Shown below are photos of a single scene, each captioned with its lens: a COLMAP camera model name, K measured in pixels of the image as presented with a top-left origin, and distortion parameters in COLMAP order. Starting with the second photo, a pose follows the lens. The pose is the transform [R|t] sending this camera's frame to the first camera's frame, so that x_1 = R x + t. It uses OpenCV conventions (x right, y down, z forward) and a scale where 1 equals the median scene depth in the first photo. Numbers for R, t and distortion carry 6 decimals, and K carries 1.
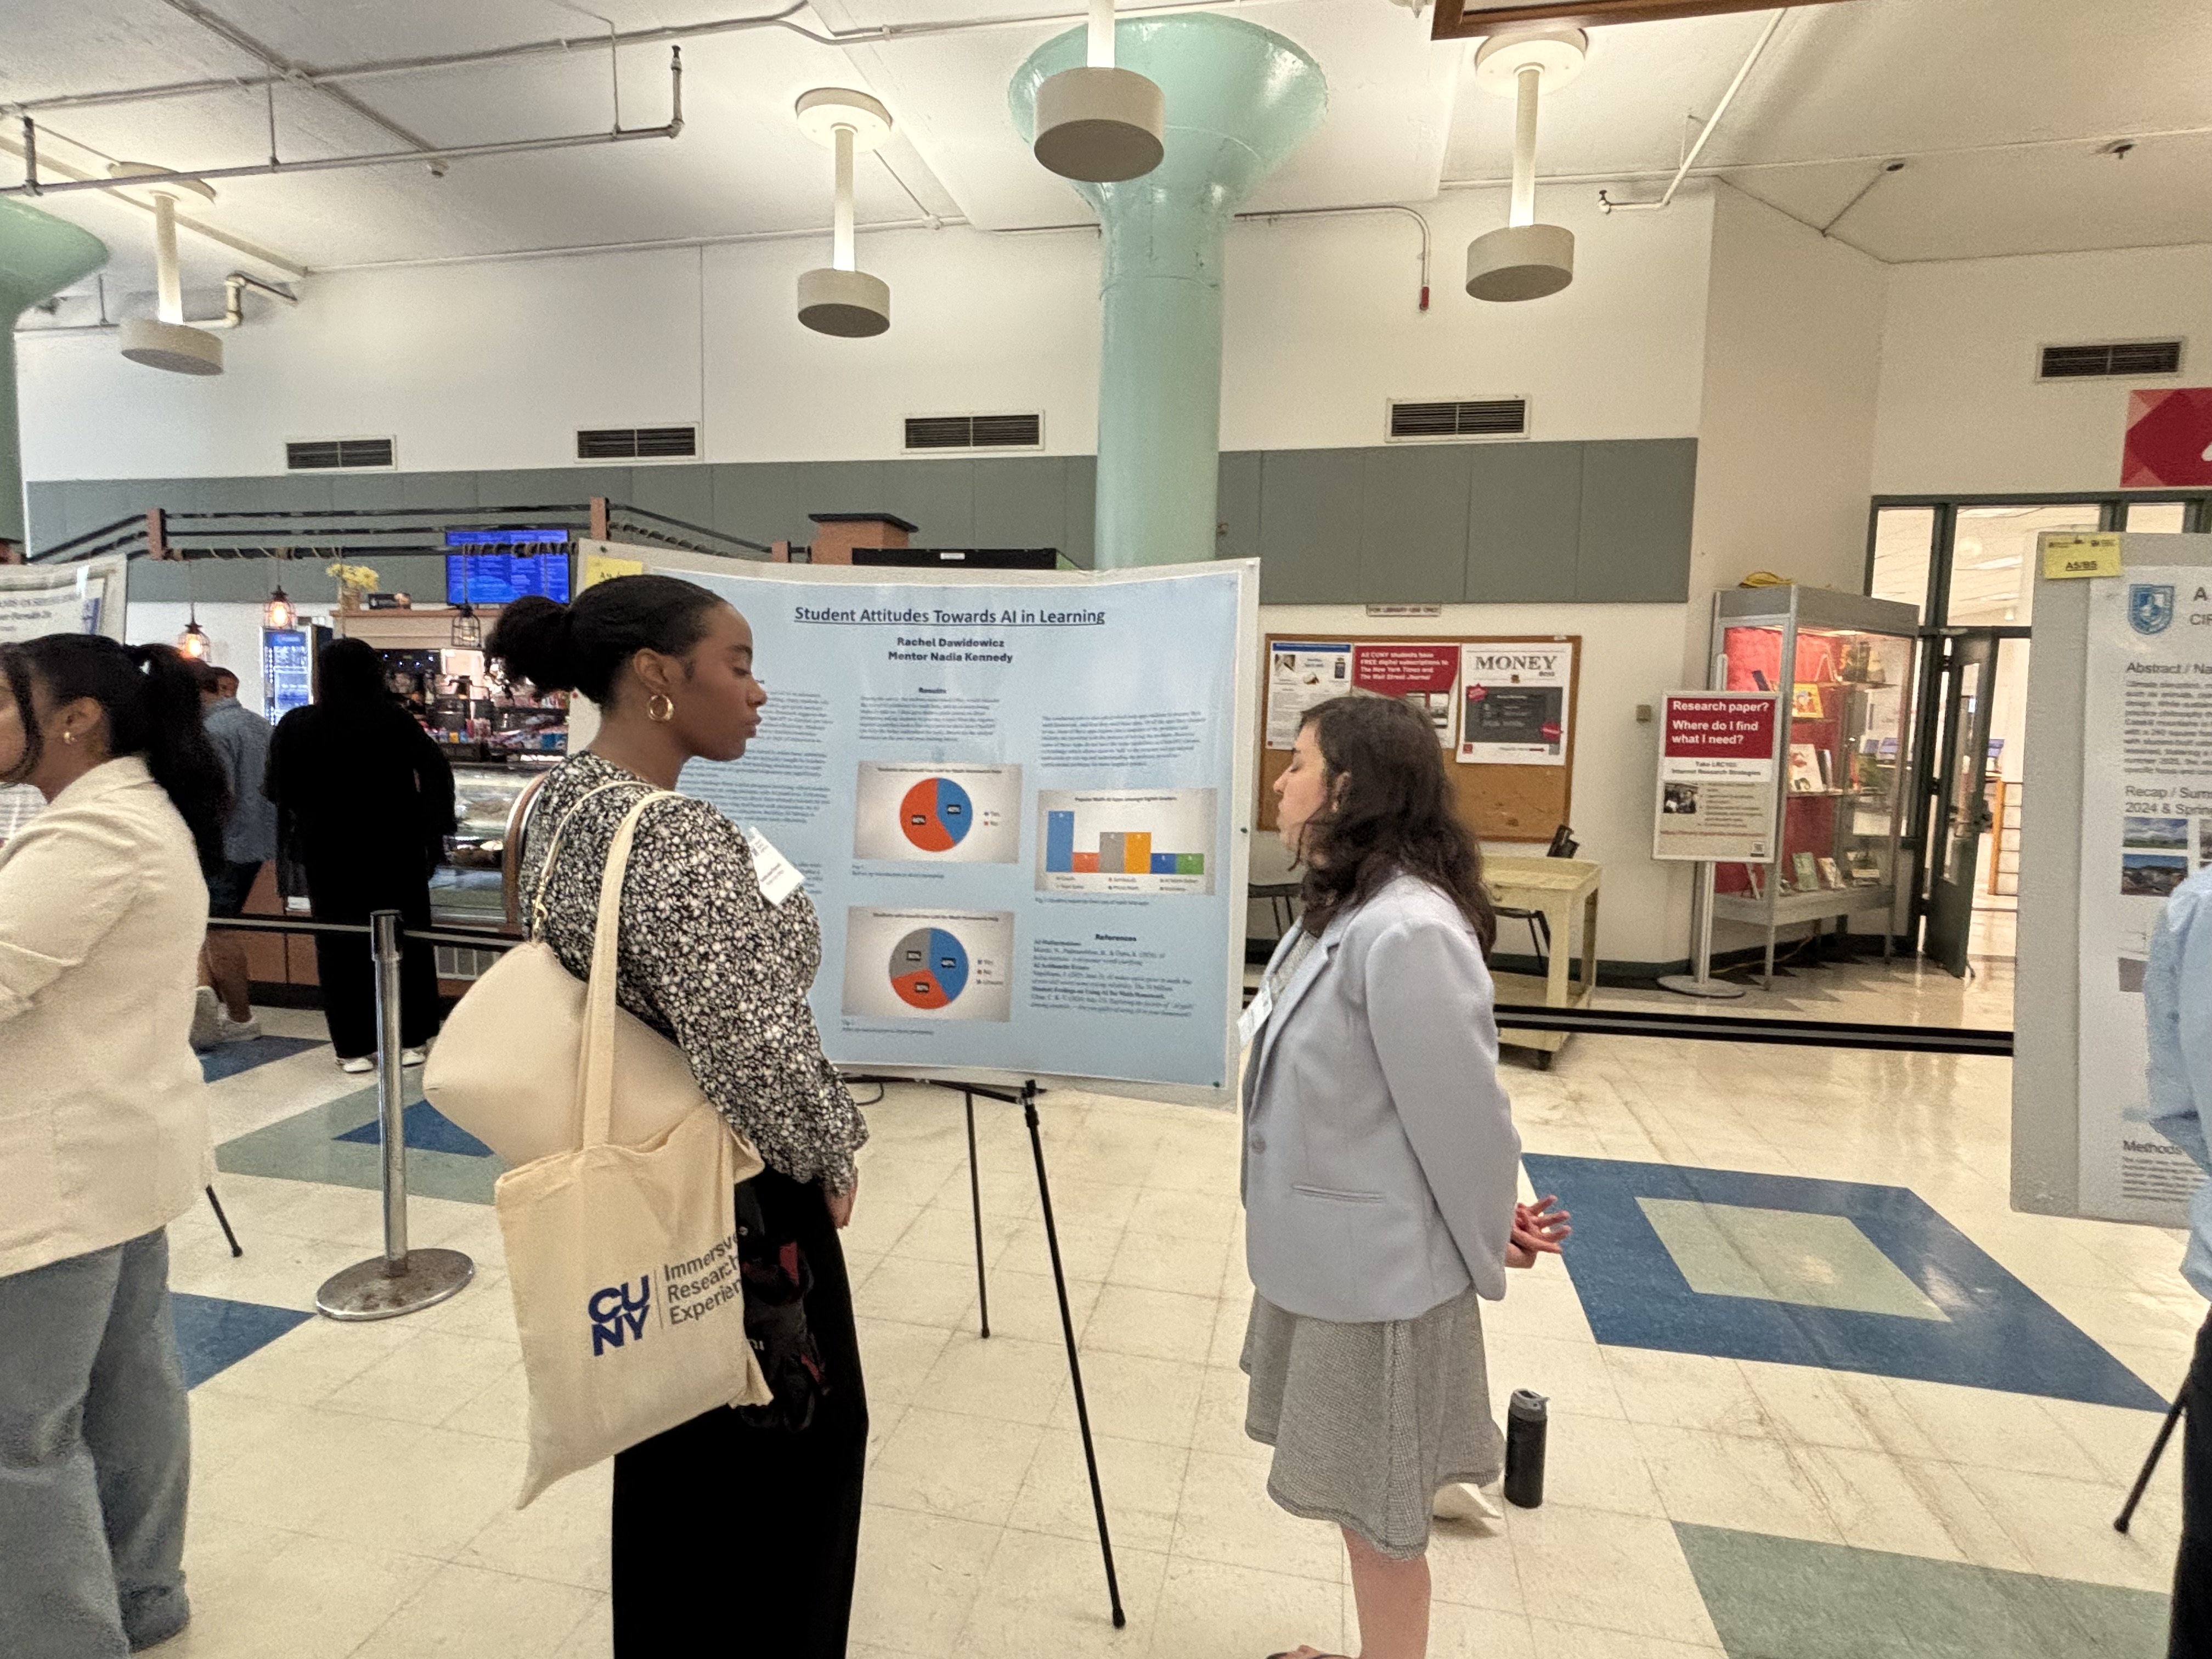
lens RADIAL K [[1117.2, 0, 1103.8], [0, 1117.2, 820.3], [0, 0, 1]] dist [-0.001632, 0.001706]
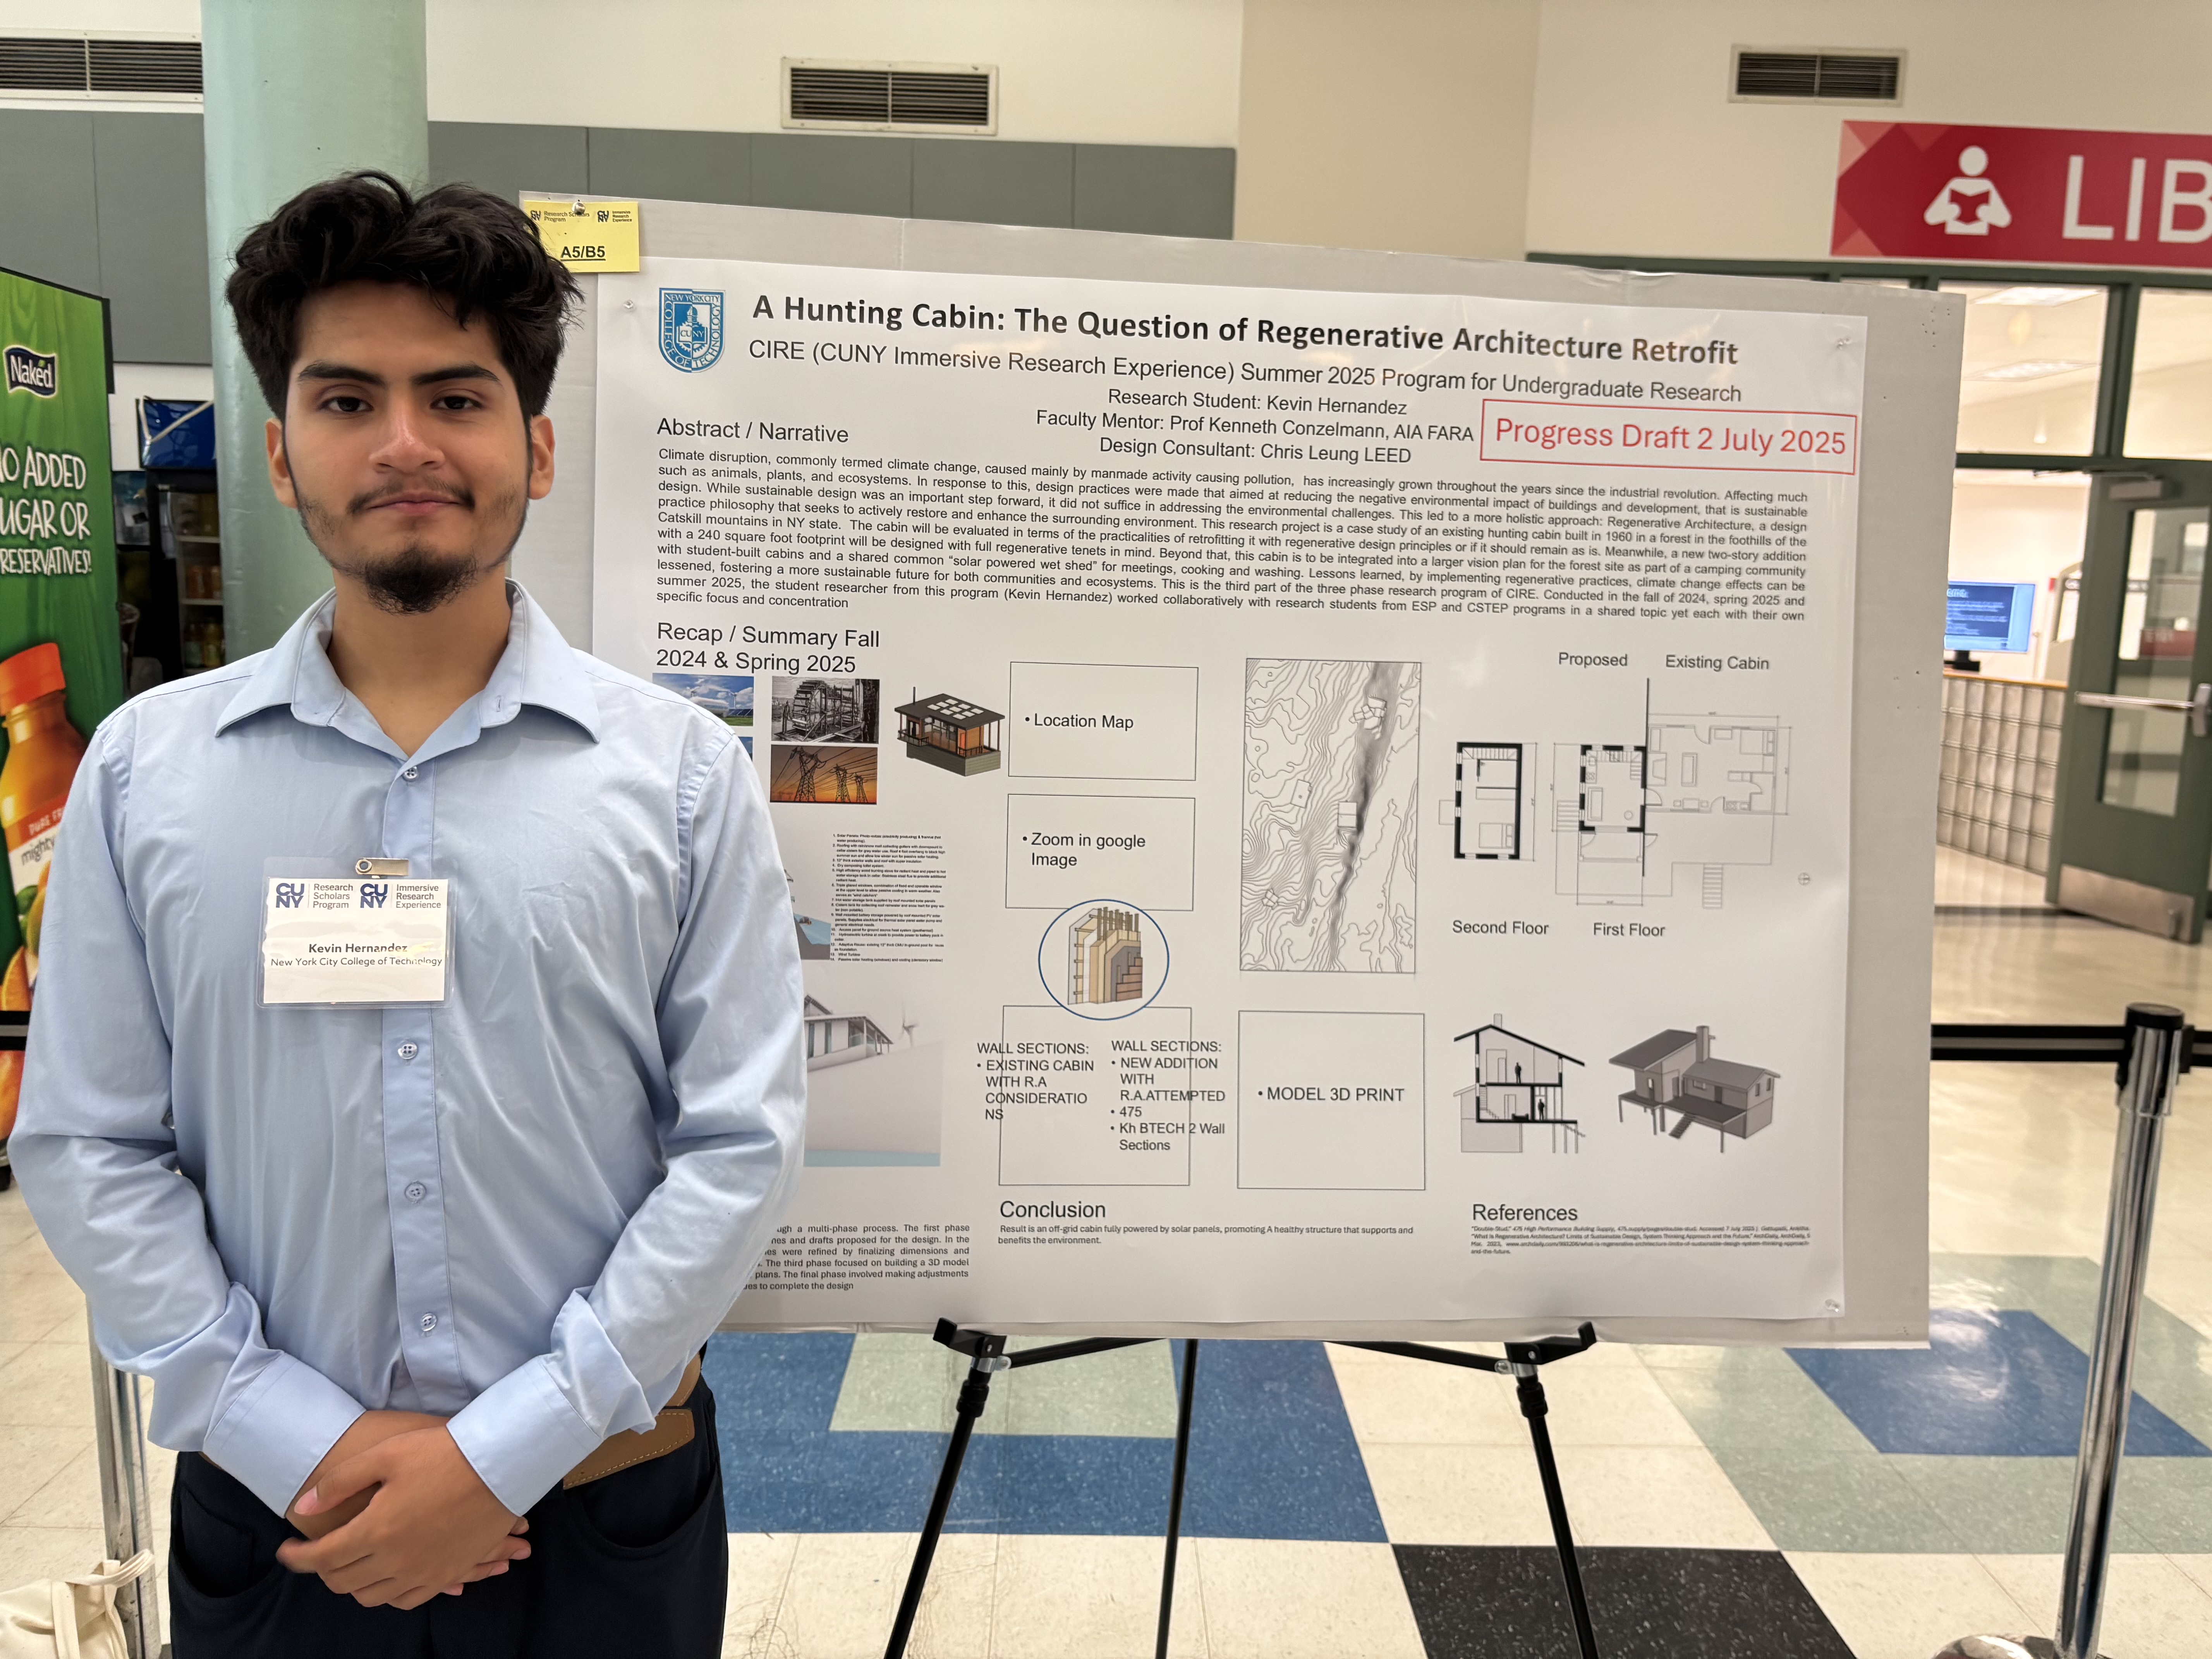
lens RADIAL K [[1672.7, 0, 1107.0], [0, 1672.7, 830.8], [0, 0, 1]] dist [0.006050, 0.003508]
pose [[0.977534, -0.025140, 0.209273, 0.962778], [0.013382, 0.998261, 0.057410, 0.033460], [-0.210353, -0.053320, 0.976170, 0.050716]]
